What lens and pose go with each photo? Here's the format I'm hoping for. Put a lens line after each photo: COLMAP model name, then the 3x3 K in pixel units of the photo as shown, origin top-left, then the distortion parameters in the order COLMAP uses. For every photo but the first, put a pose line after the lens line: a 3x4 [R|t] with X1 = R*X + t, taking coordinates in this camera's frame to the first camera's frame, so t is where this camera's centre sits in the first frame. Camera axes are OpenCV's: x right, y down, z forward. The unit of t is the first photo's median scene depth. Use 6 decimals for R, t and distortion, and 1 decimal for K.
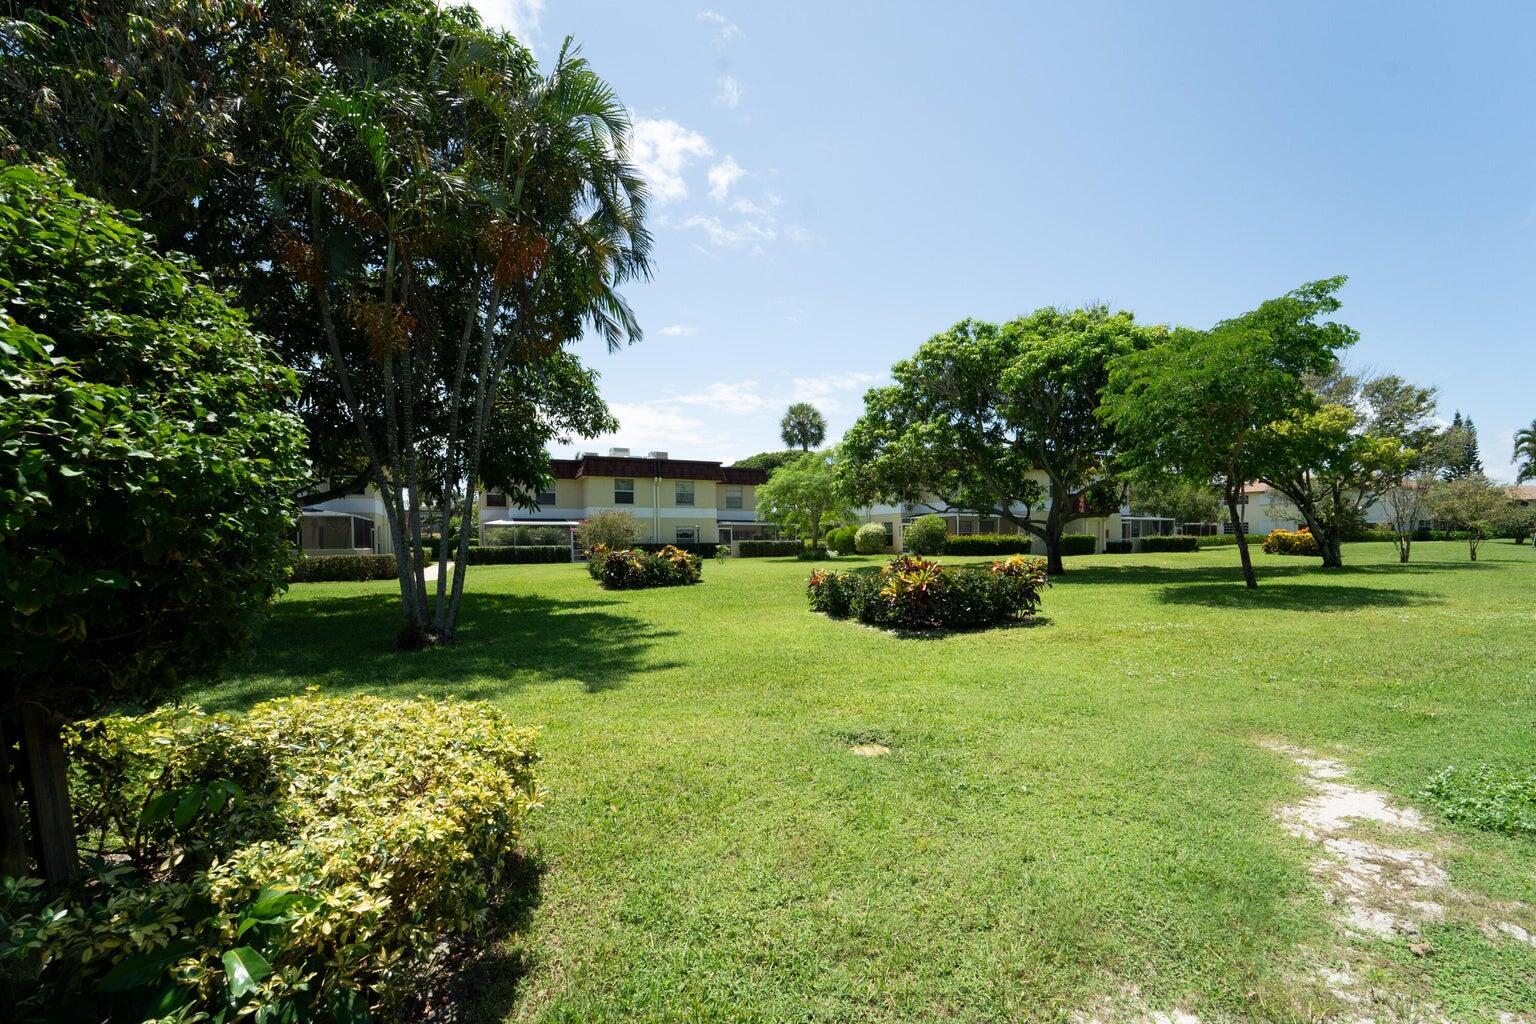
lens RADIAL K [[619.8, 0, 761.5], [0, 619.8, 512.1], [0, 0, 1]] dist [-0.001232, -0.000111]
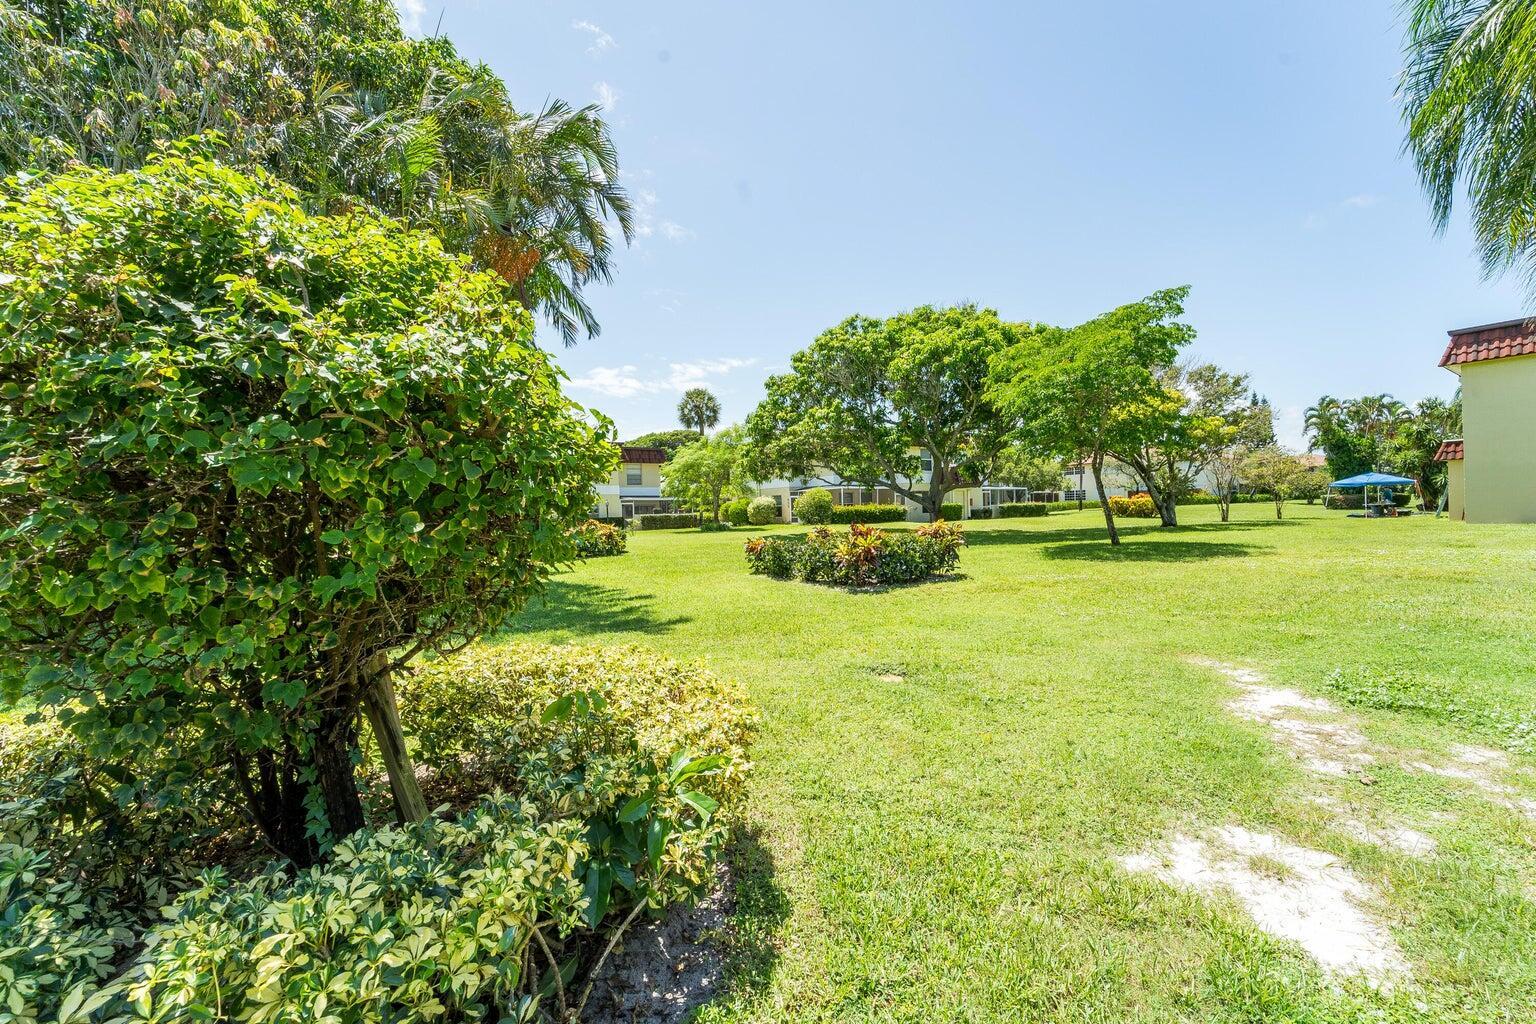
lens RADIAL K [[616.1, 0, 609.9], [0, 616.1, 476.8], [0, 0, 1]] dist [0.007770, -0.000210]
pose [[0.996832, -0.015232, 0.078058, -0.210748], [0.016638, 0.999710, -0.017398, -0.002937], [-0.077771, 0.018641, 0.996797, -0.087103]]
